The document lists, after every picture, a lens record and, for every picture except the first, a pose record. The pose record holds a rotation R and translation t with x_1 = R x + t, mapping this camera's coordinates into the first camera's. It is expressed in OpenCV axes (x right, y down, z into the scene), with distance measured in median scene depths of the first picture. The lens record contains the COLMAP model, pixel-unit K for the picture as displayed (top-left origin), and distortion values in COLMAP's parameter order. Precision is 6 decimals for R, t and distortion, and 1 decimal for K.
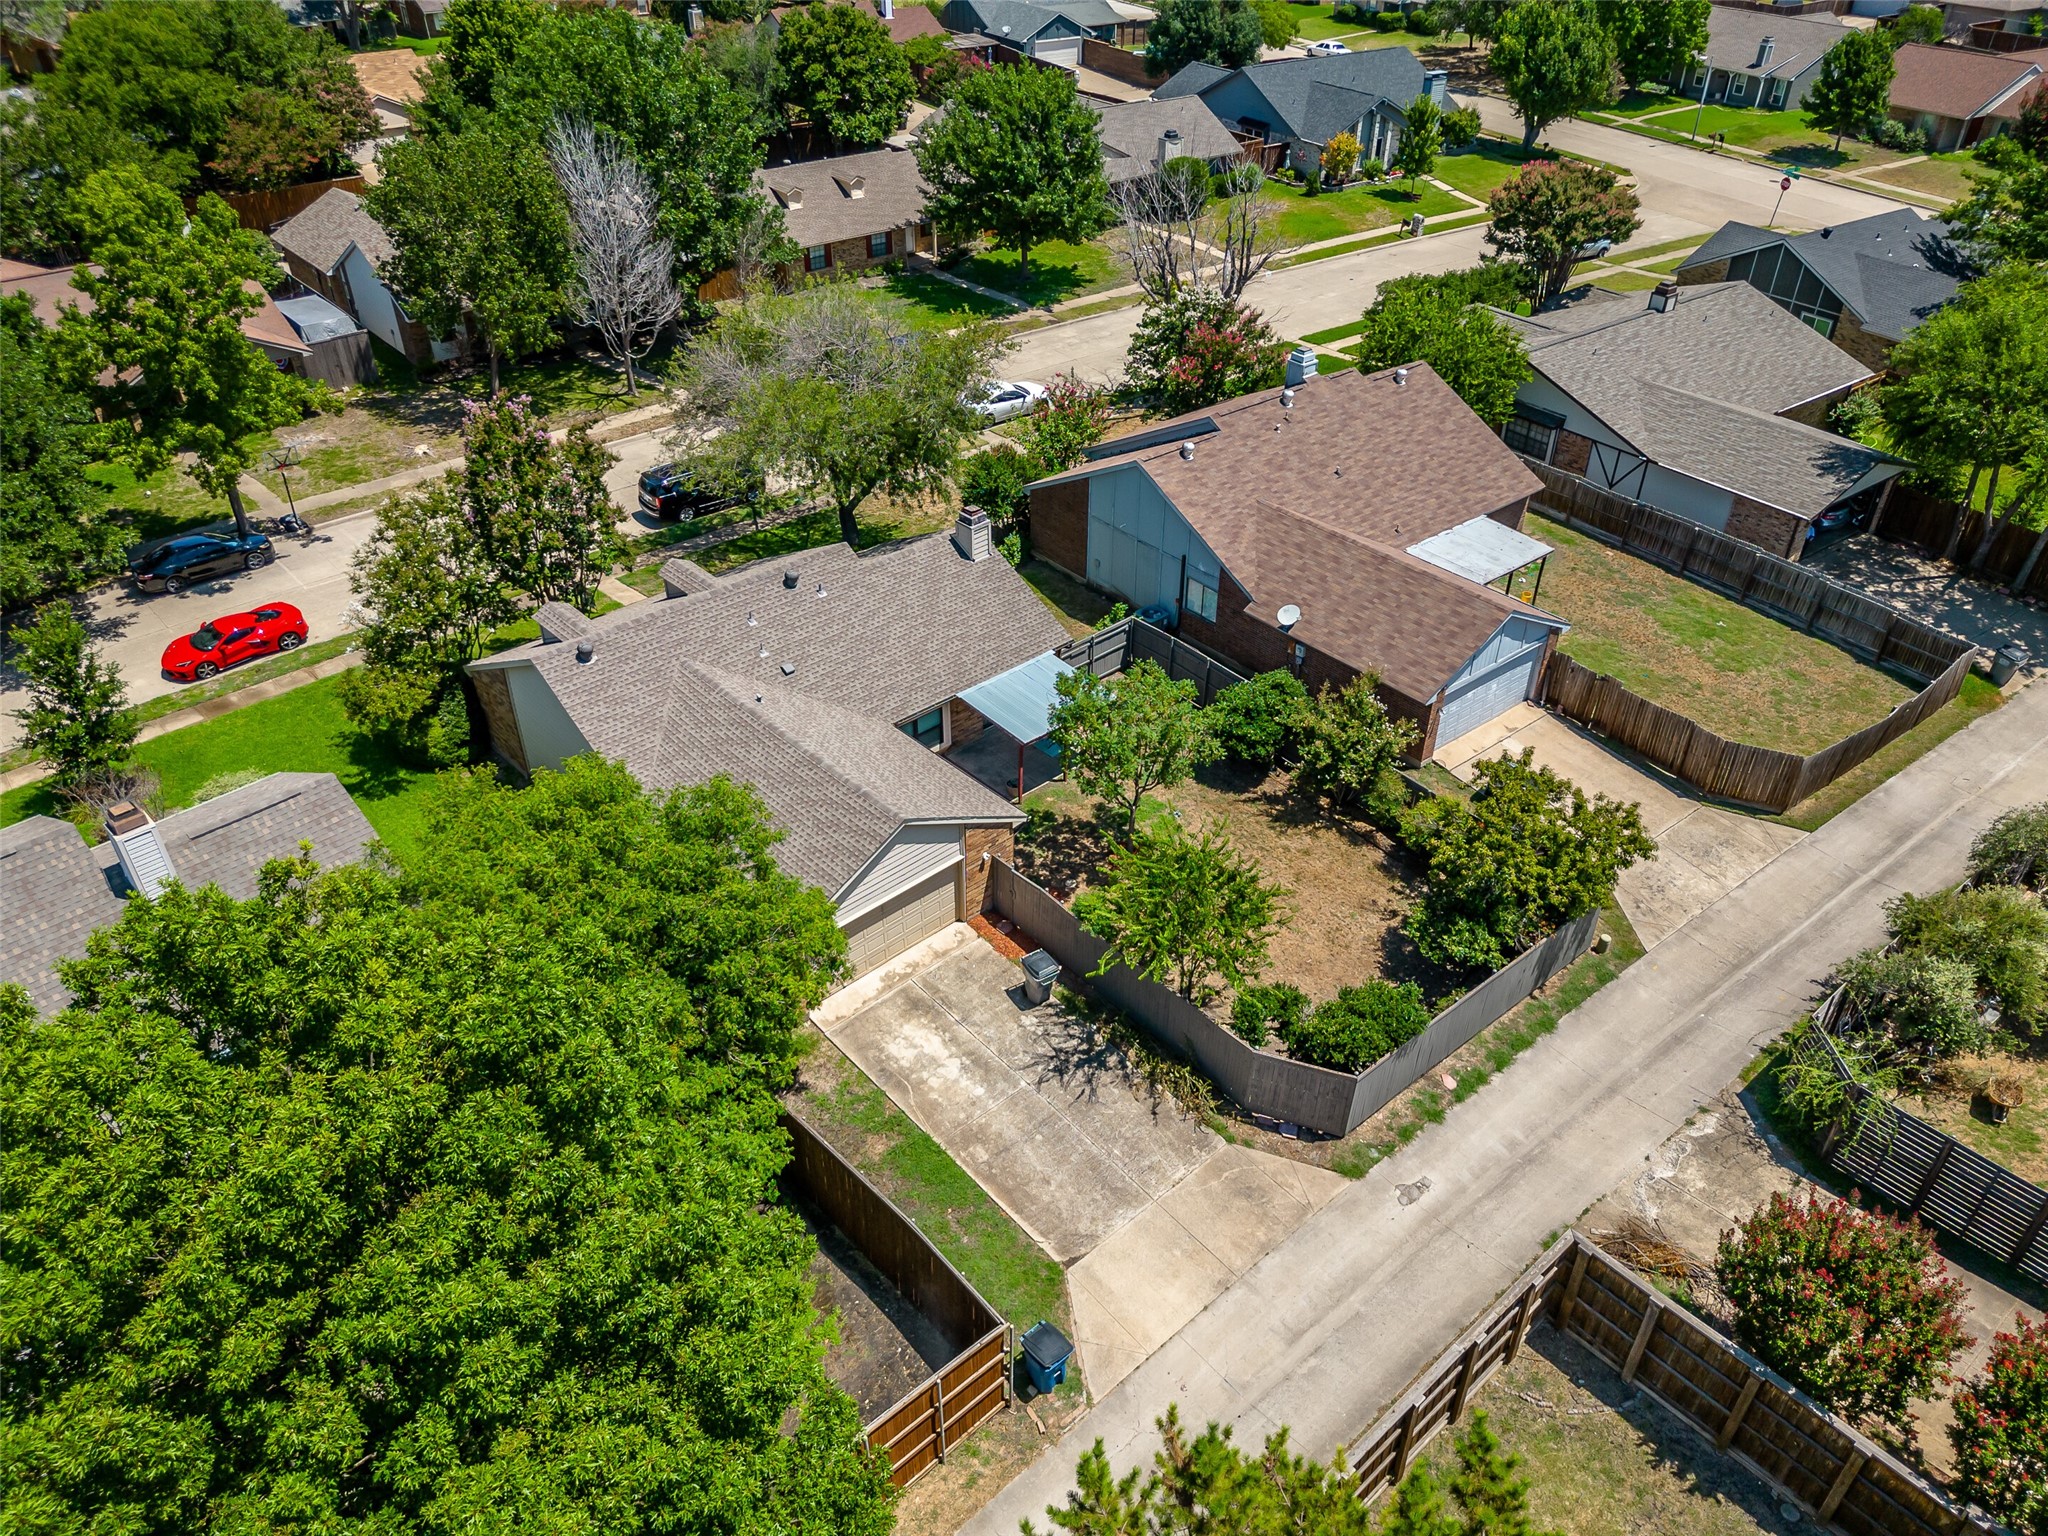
lens RADIAL K [[1438.7, 0, 1024.0], [0, 1438.7, 768.0], [0, 0, 1]] dist [0.043038, -0.044923]
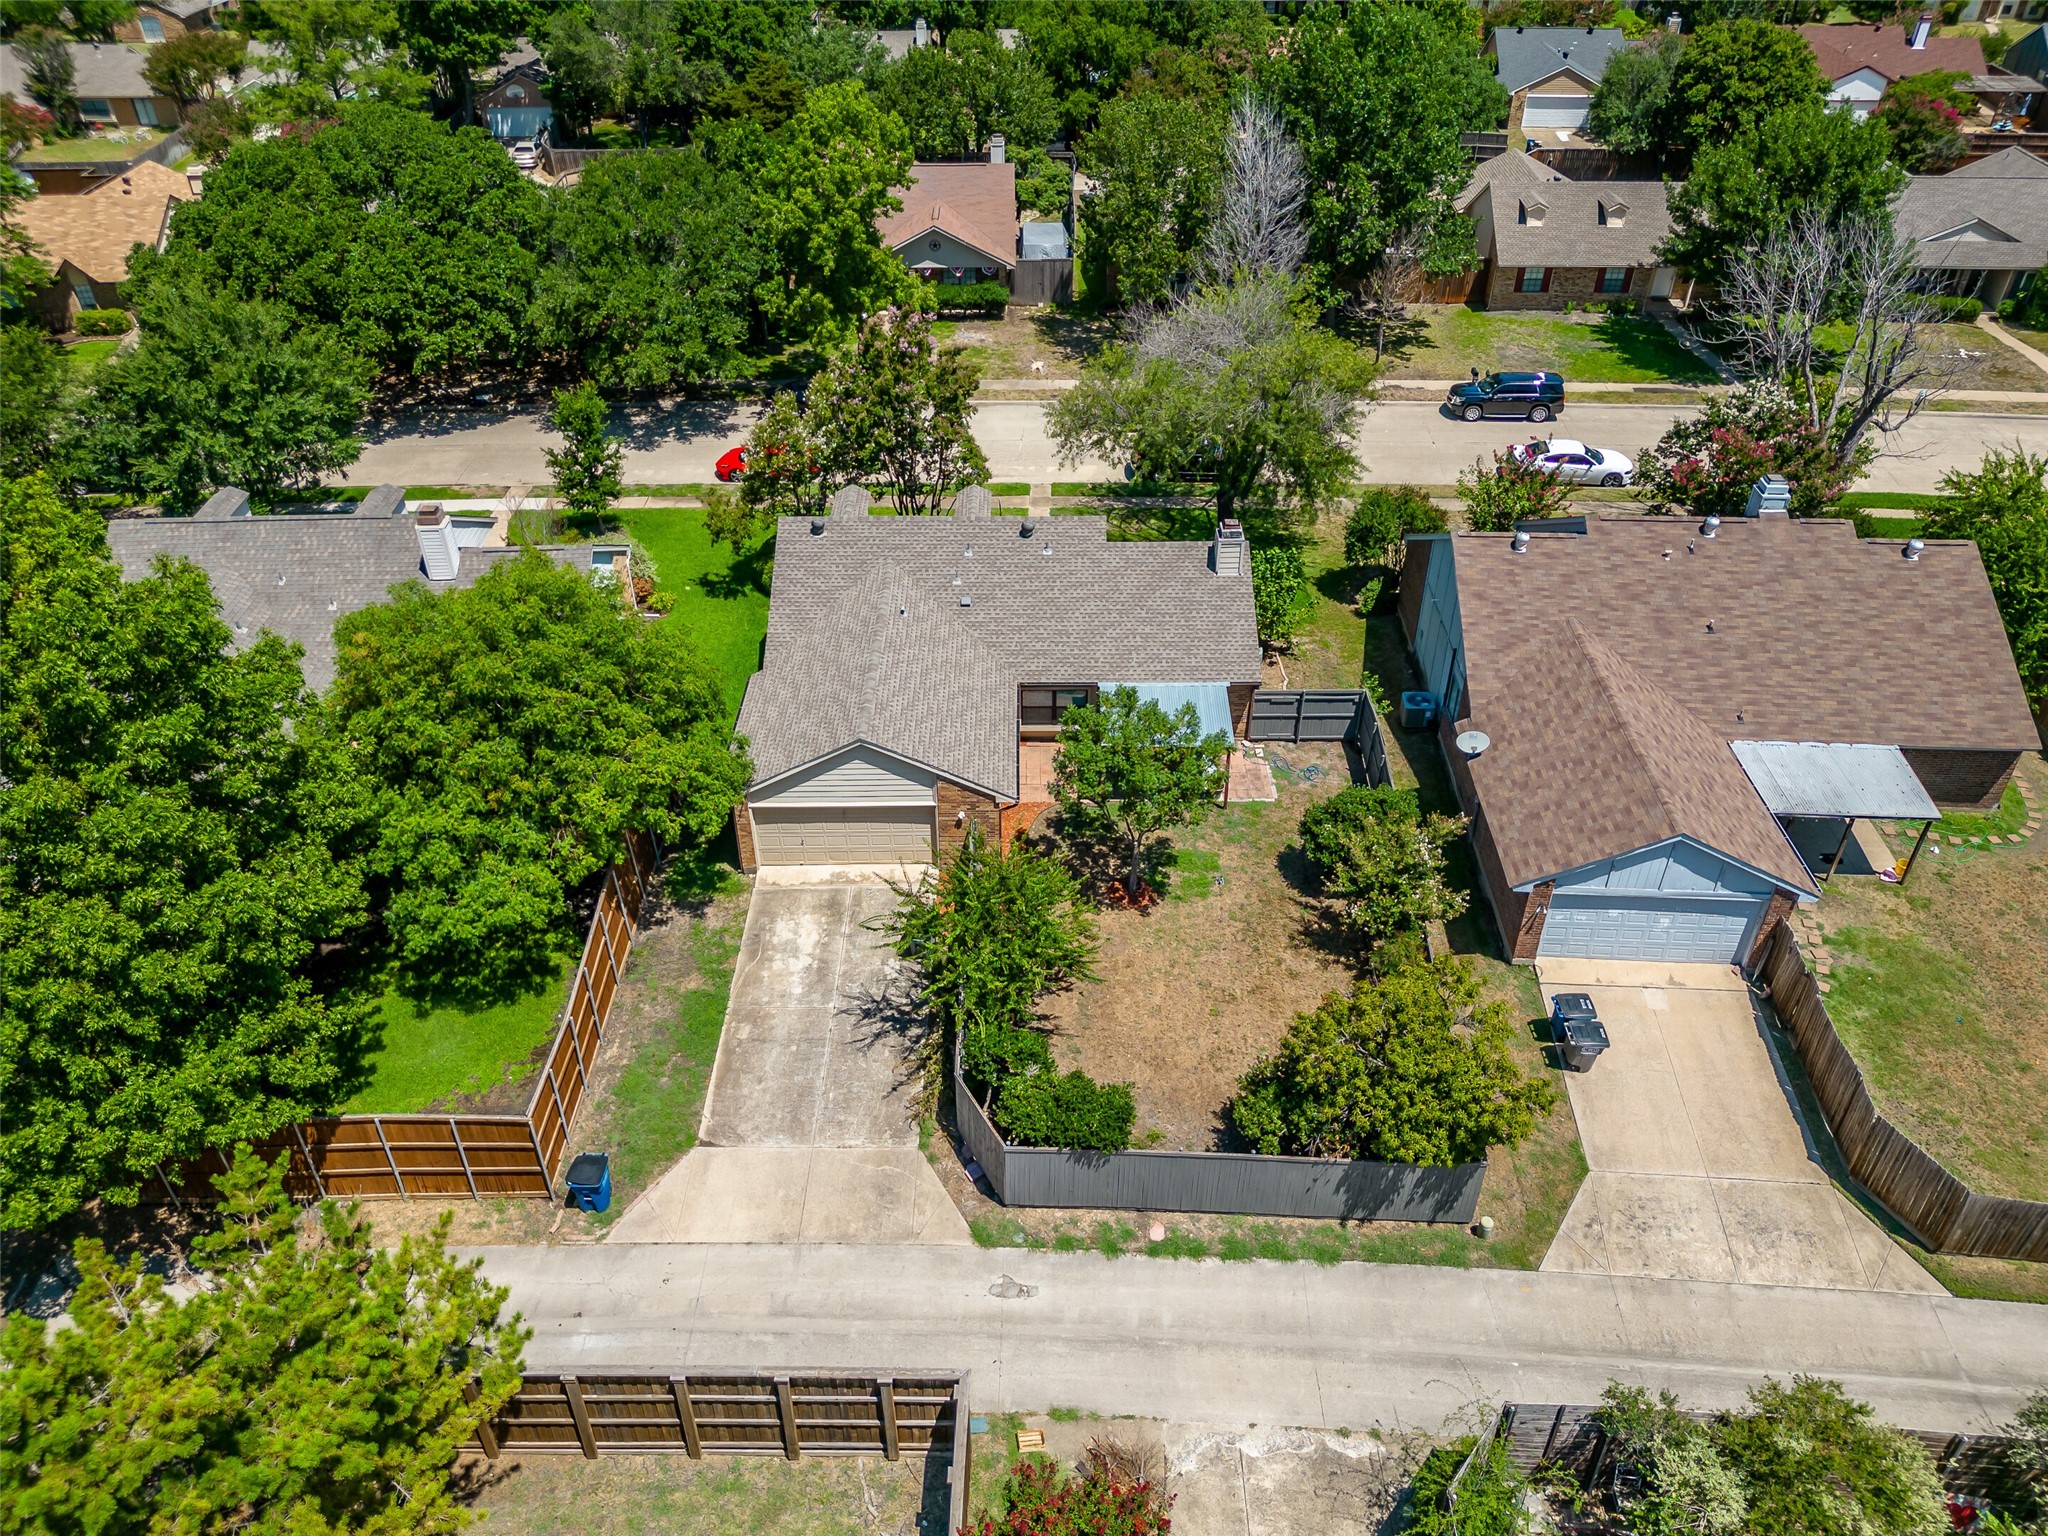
lens RADIAL K [[1438.7, 0, 1024.0], [0, 1438.7, 768.0], [0, 0, 1]] dist [0.043038, -0.044923]
pose [[0.736767, 0.384445, -0.556217, 0.561583], [-0.381860, 0.915462, 0.126934, -0.117176], [0.557995, 0.118876, 0.821286, 0.163216]]
